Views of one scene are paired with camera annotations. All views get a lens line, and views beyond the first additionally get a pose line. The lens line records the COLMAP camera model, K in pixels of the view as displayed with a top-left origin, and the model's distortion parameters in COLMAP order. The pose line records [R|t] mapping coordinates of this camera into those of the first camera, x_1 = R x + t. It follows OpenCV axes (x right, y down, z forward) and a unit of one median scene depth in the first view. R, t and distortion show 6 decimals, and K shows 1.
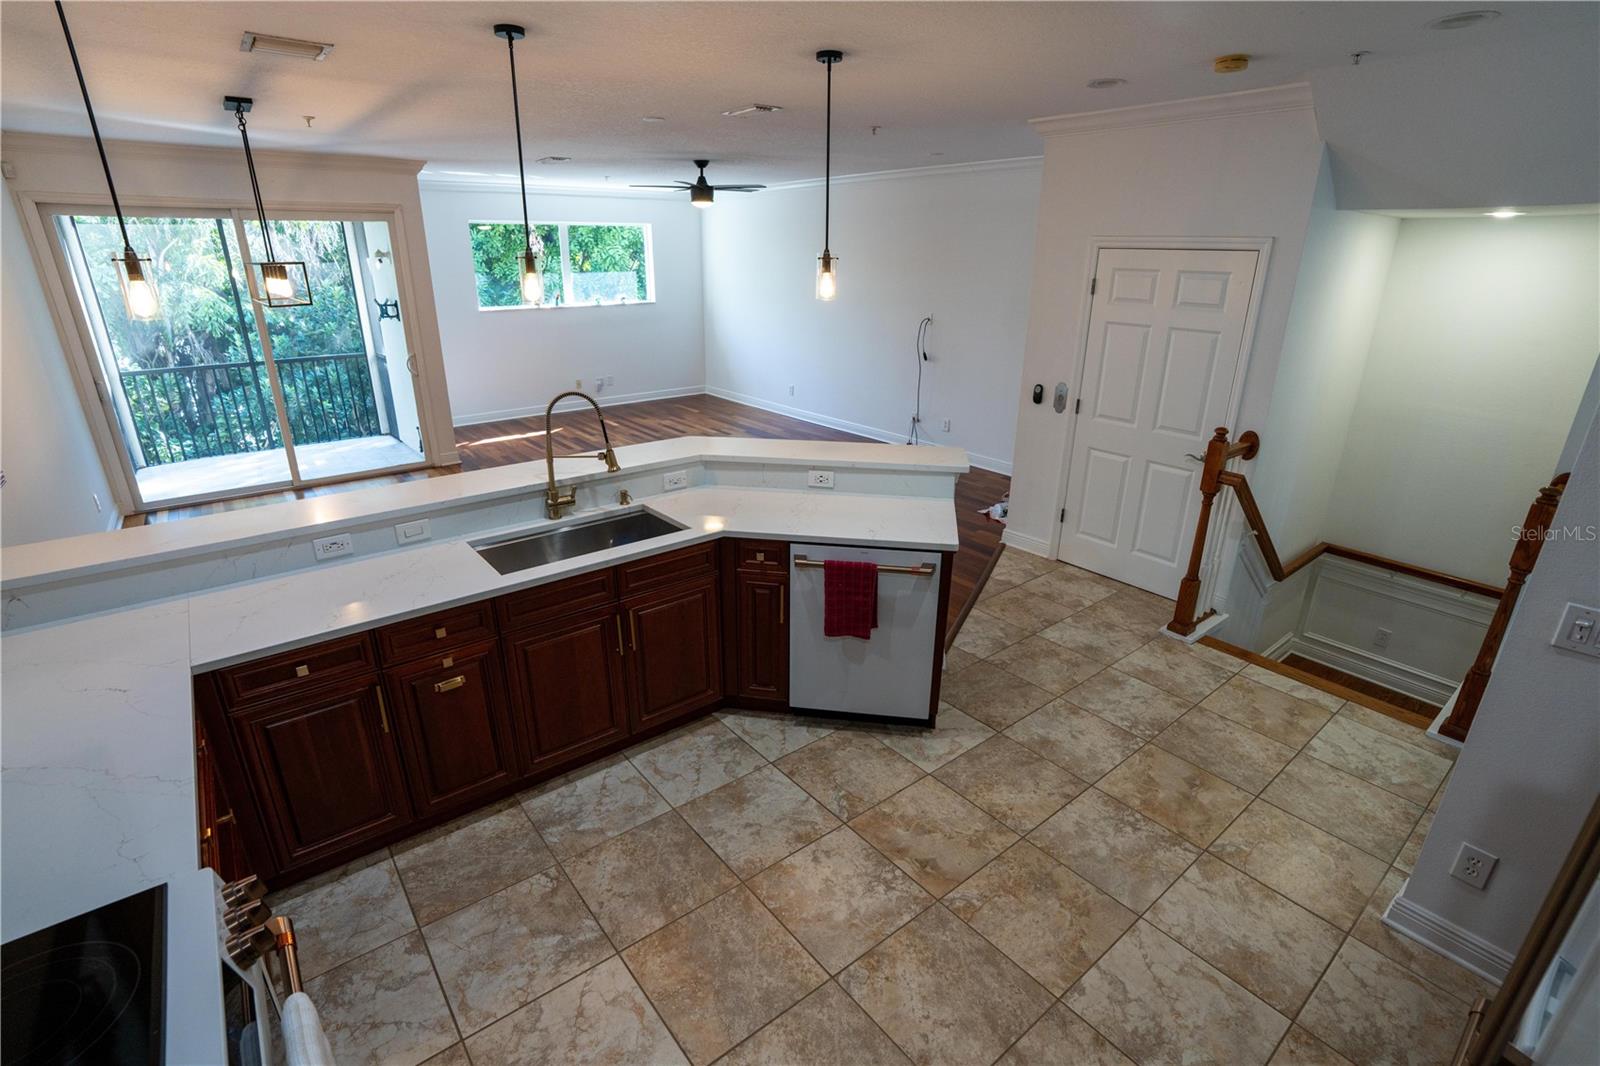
lens RADIAL K [[740.4, 0, 800.0], [0, 740.4, 533.0], [0, 0, 1]] dist [-0.057357, 0.018960]
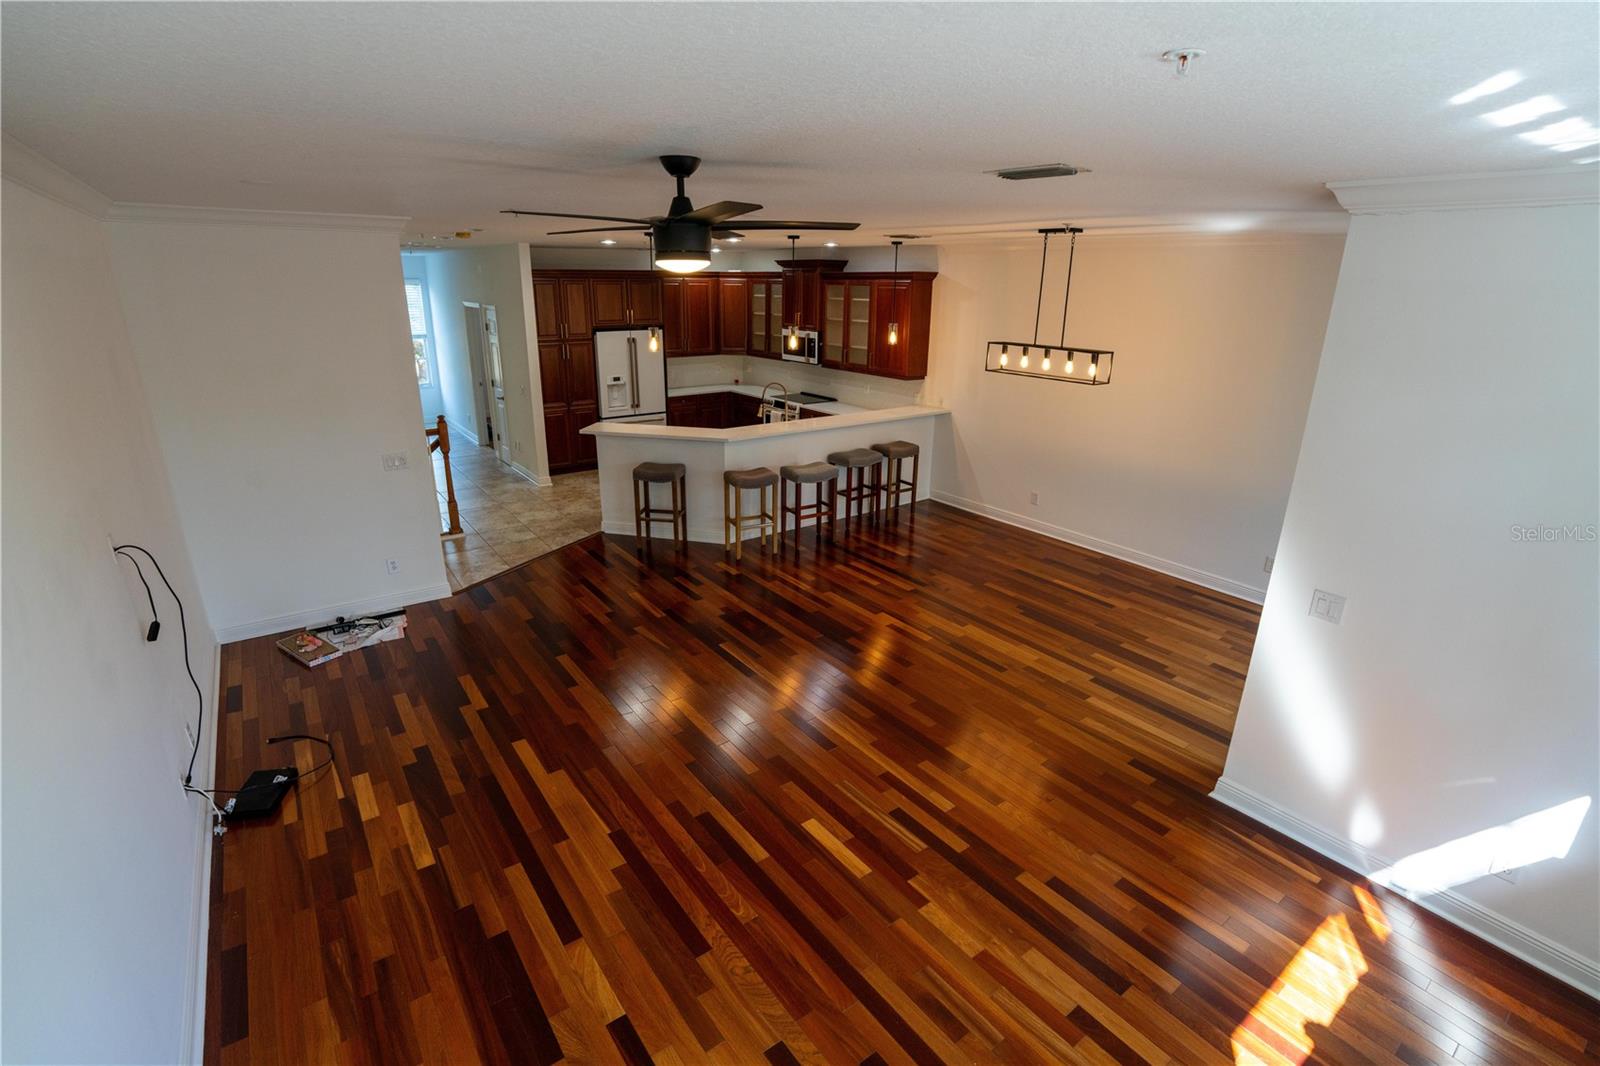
lens RADIAL K [[740.4, 0, 800.0], [0, 740.4, 533.0], [0, 0, 1]] dist [-0.057357, 0.018960]
pose [[-0.998931, -0.028506, 0.036382, -0.461800], [0.001156, 0.771497, 0.636232, -1.245975], [-0.046205, 0.635594, -0.770640, 2.938374]]
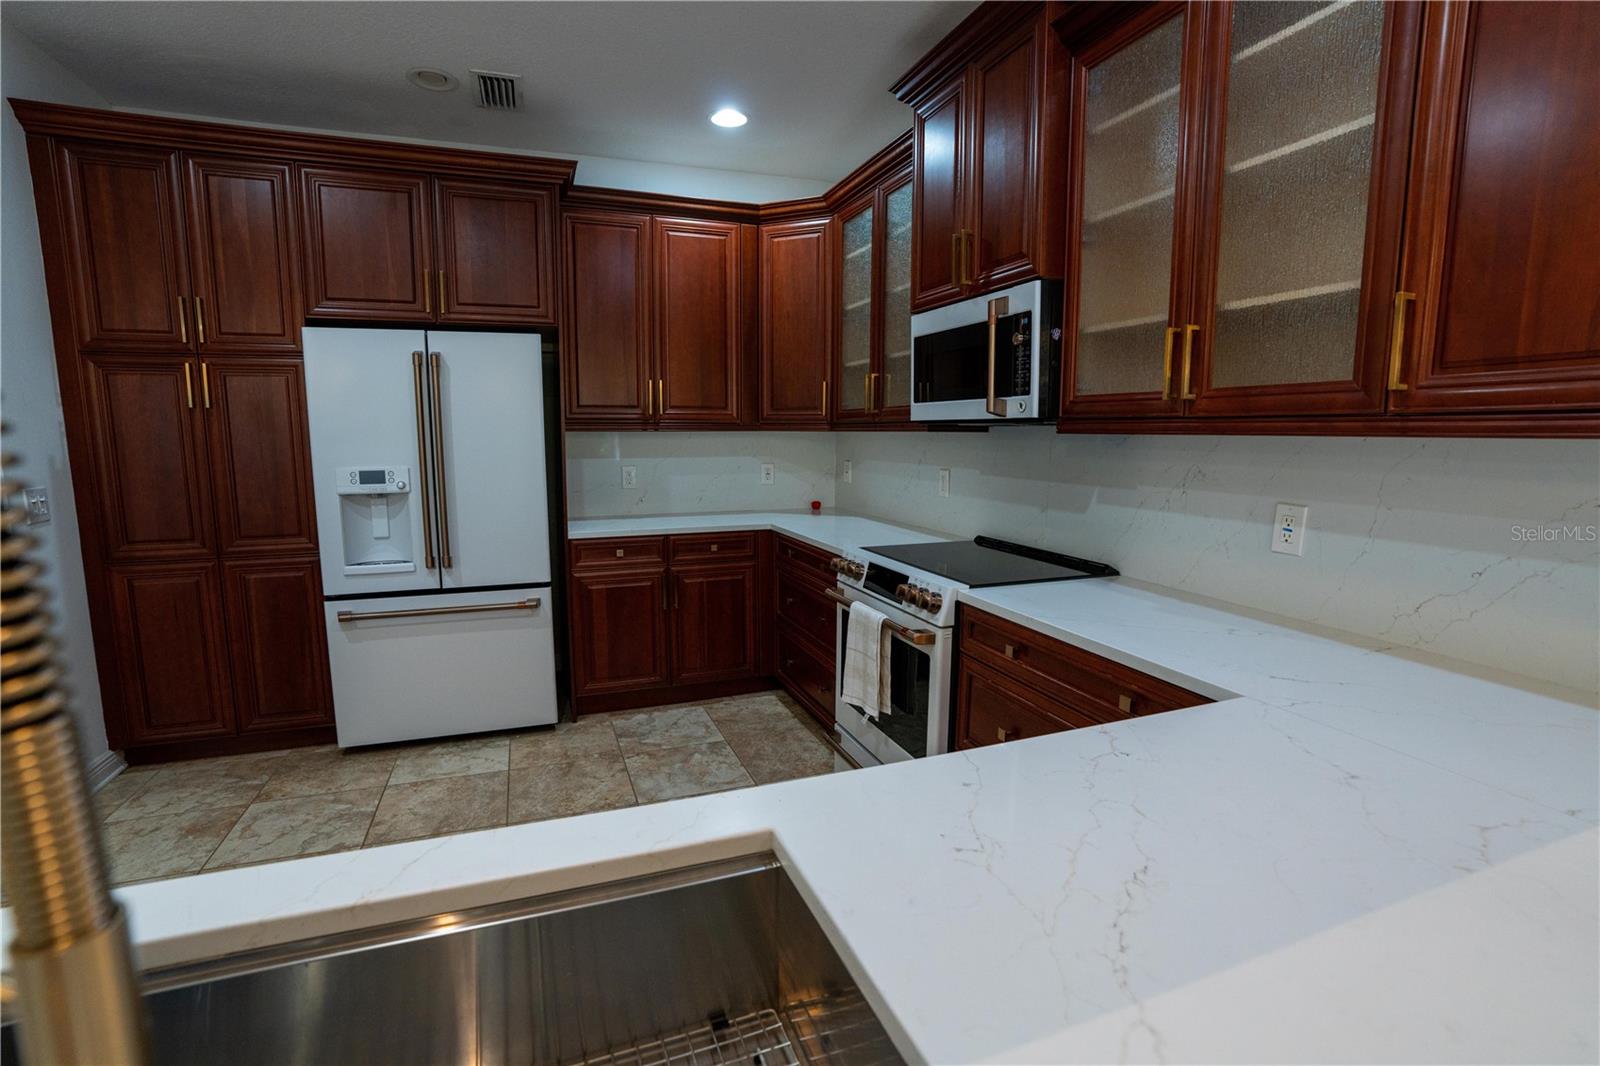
lens RADIAL K [[740.4, 0, 800.0], [0, 740.4, 533.0], [0, 0, 1]] dist [-0.057357, 0.018960]
pose [[-0.948844, -0.047987, 0.312077, -0.413708], [0.107189, 0.880732, 0.461326, -0.163505], [-0.296994, 0.471178, -0.830534, 0.968340]]
